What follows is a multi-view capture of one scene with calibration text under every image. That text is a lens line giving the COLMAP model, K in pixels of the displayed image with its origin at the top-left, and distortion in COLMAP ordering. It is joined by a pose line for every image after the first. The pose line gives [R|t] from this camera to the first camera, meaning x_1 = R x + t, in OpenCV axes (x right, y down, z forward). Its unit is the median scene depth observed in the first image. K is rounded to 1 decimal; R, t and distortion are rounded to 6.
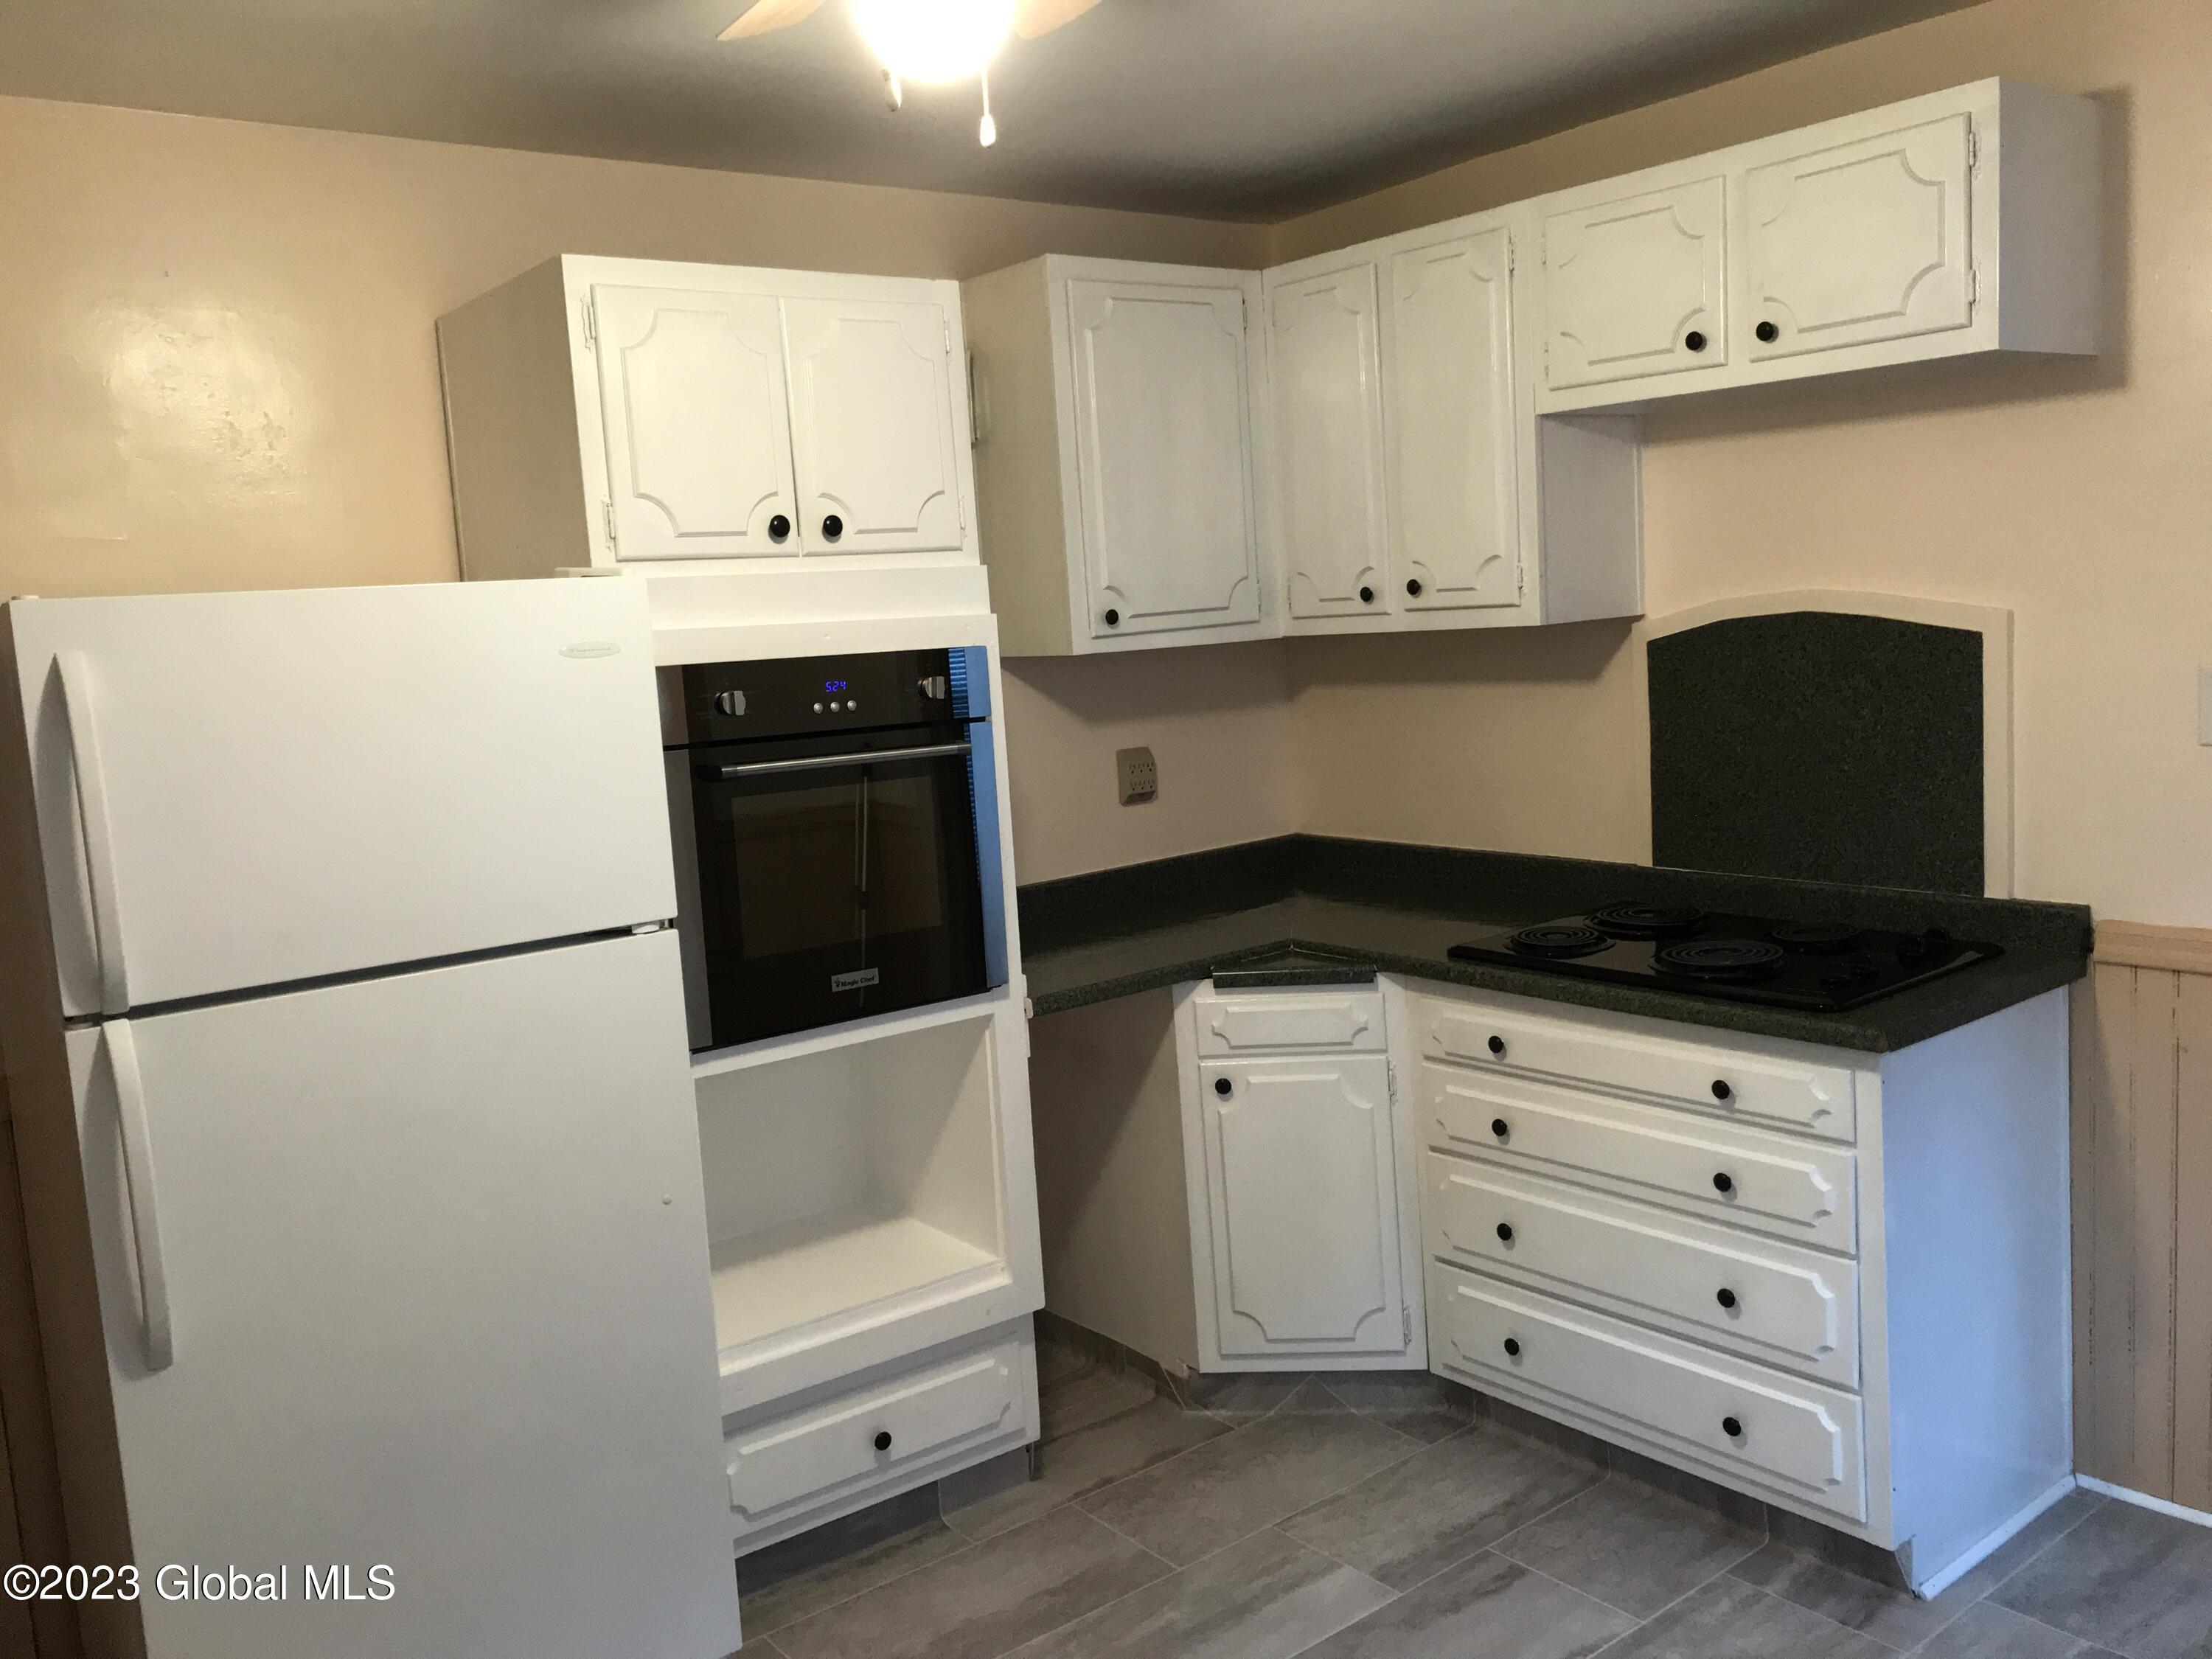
lens RADIAL K [[1804.7, 0, 1123.9], [0, 1804.7, 815.0], [0, 0, 1]] dist [0.043971, -0.070698]
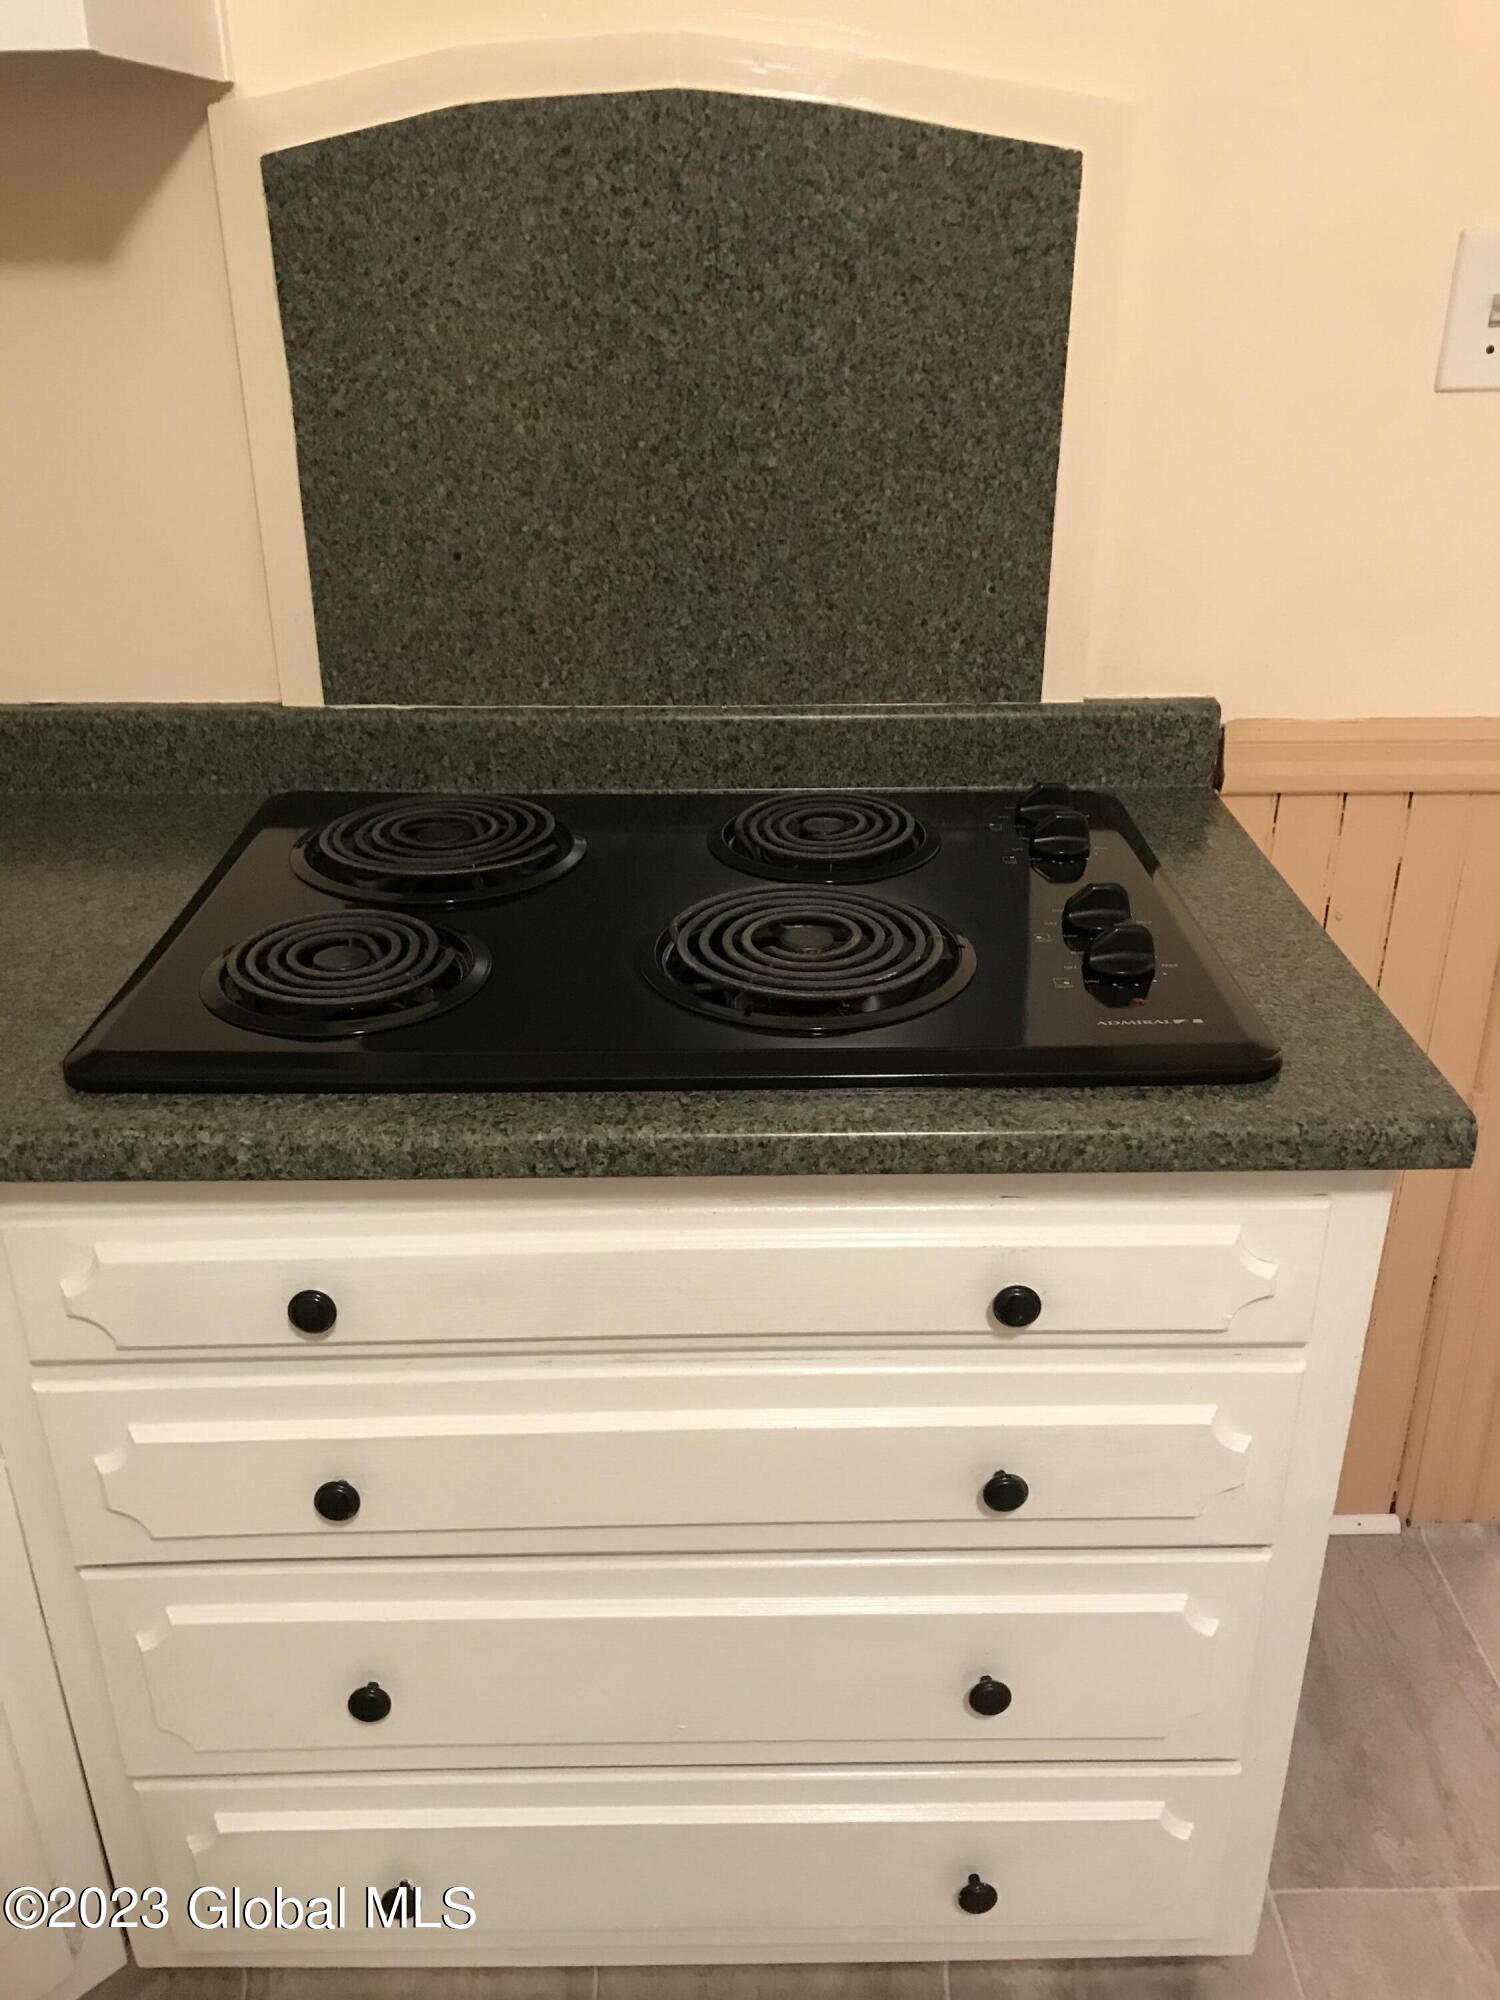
lens RADIAL K [[1631.7, 0, 758.0], [0, 1631.7, 981.5], [0, 0, 1]] dist [0.043971, -0.070698]
pose [[0.623536, -0.269899, 0.733729, 0.038511], [0.058856, 0.952061, 0.300194, -0.024929], [-0.779576, -0.143997, 0.609529, 0.698386]]
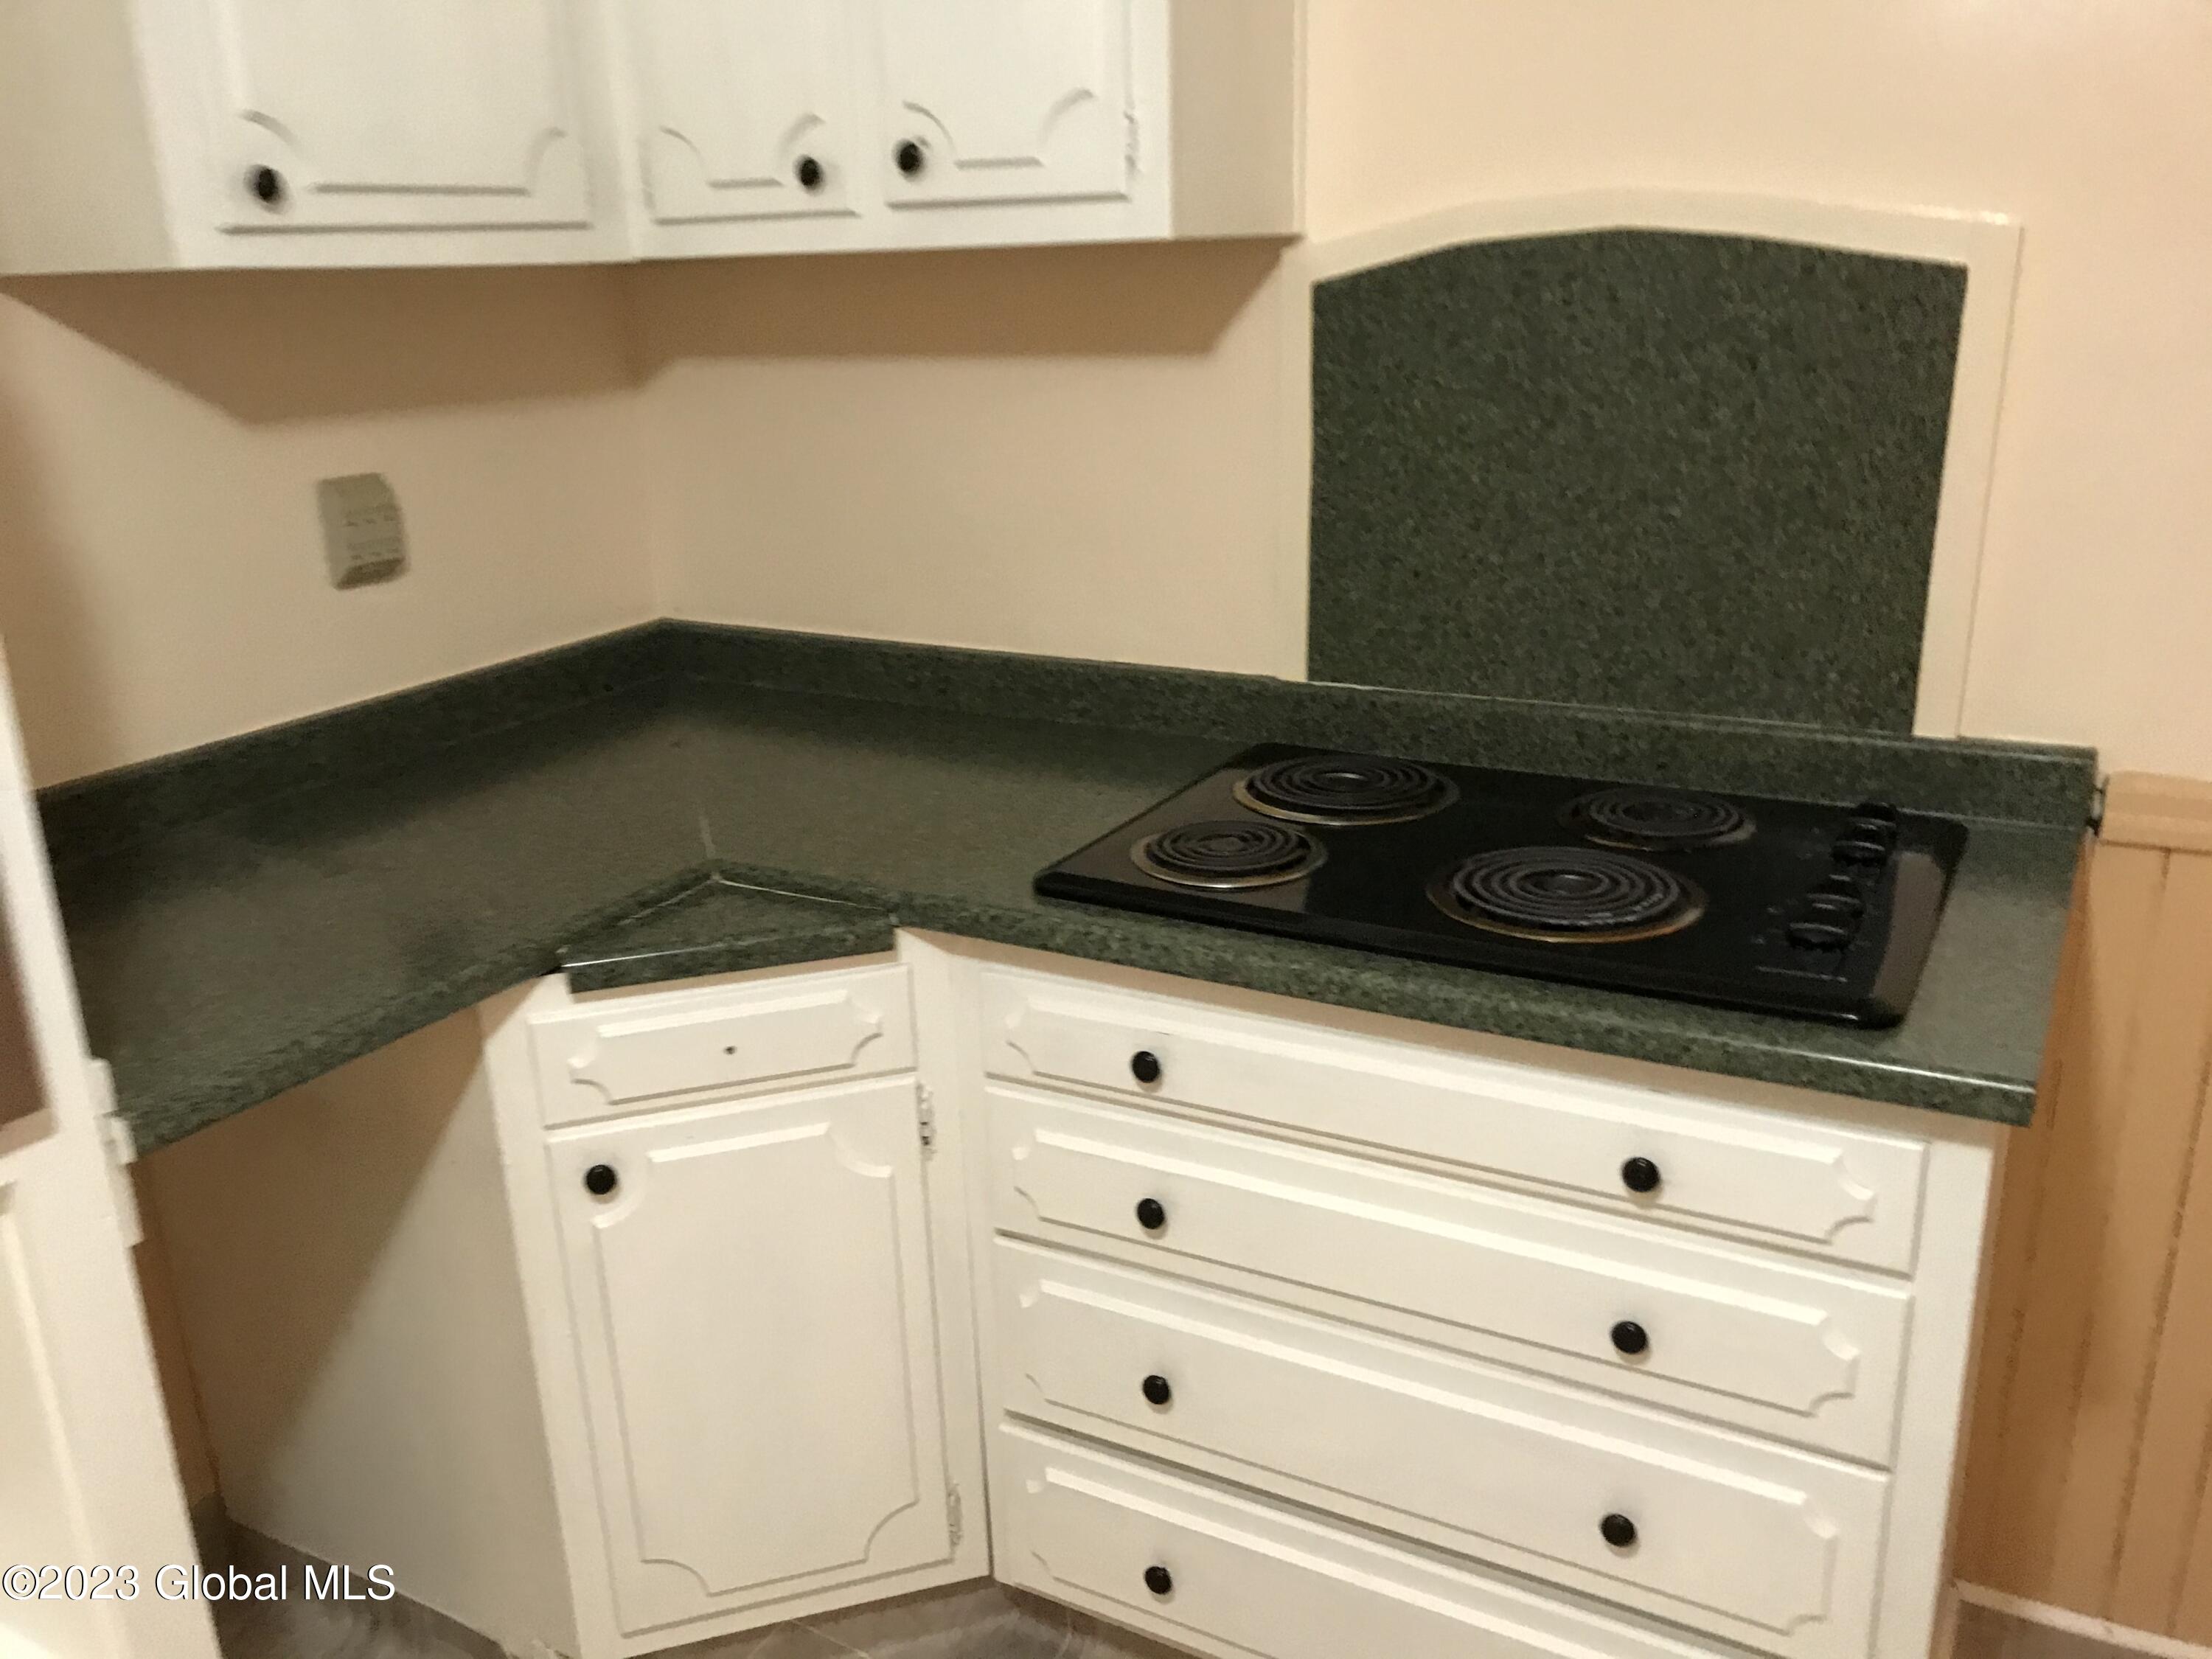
lens RADIAL K [[1804.7, 0, 1094.3], [0, 1804.7, 847.1], [0, 0, 1]] dist [0.043971, -0.070698]
pose [[0.929323, -0.080844, 0.360310, 0.008915], [0.015665, 0.983493, 0.180267, -0.027508], [-0.368936, -0.161882, 0.915249, 0.508020]]
